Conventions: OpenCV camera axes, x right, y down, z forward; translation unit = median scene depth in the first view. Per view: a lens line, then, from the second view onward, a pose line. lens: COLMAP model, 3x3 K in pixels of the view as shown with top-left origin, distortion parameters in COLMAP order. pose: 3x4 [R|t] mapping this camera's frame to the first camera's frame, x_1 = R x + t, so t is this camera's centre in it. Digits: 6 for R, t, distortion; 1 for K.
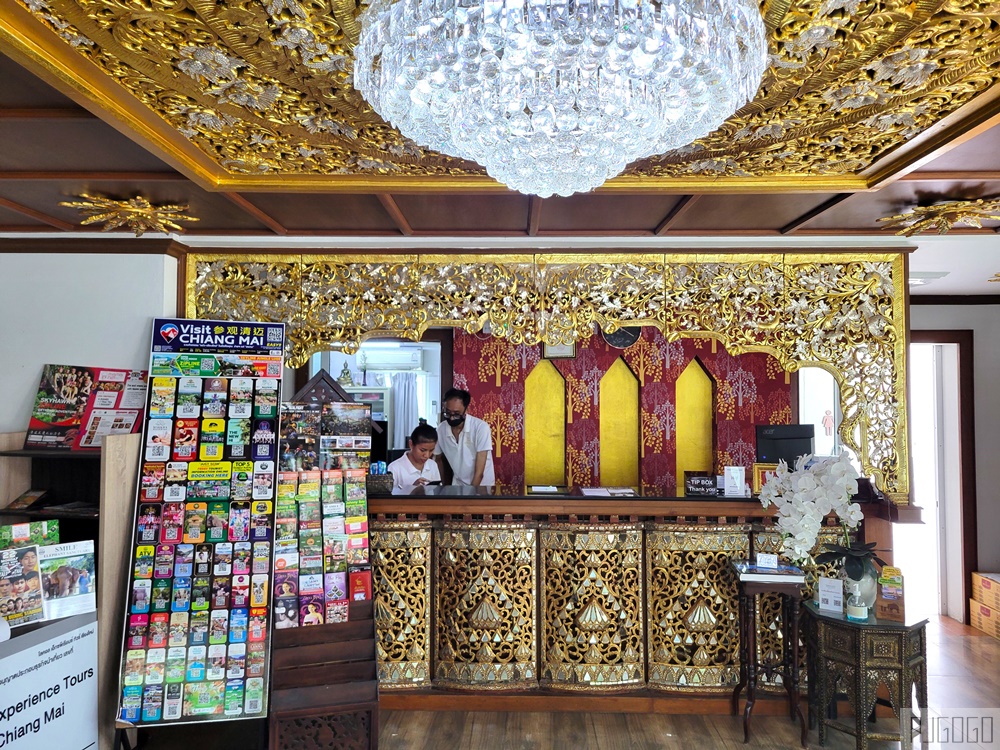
lens RADIAL K [[764.4, 0, 497.1], [0, 764.4, 364.6], [0, 0, 1]] dist [0.052104, -0.047514]
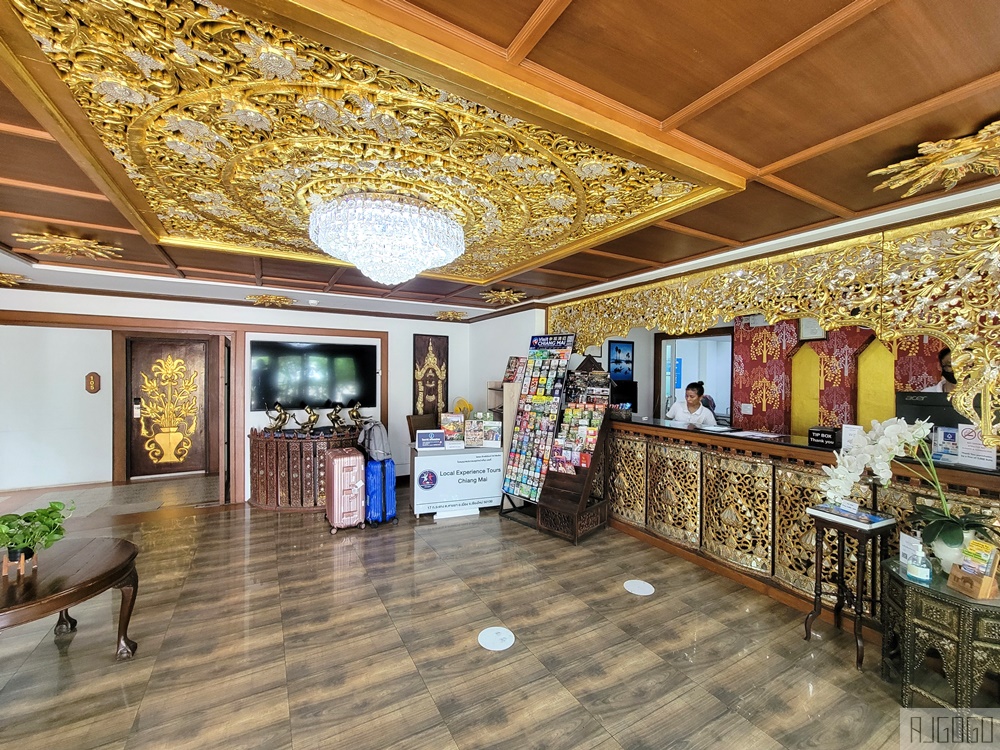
lens RADIAL K [[413.6, 0, 490.5], [0, 413.6, 377.1], [0, 0, 1]] dist [-0.014641, 0.000850]
pose [[0.497714, 0.009685, -0.867287, 0.596536], [0.028379, 0.999220, 0.027444, 0.028568], [0.866877, -0.038272, 0.497052, 0.229081]]
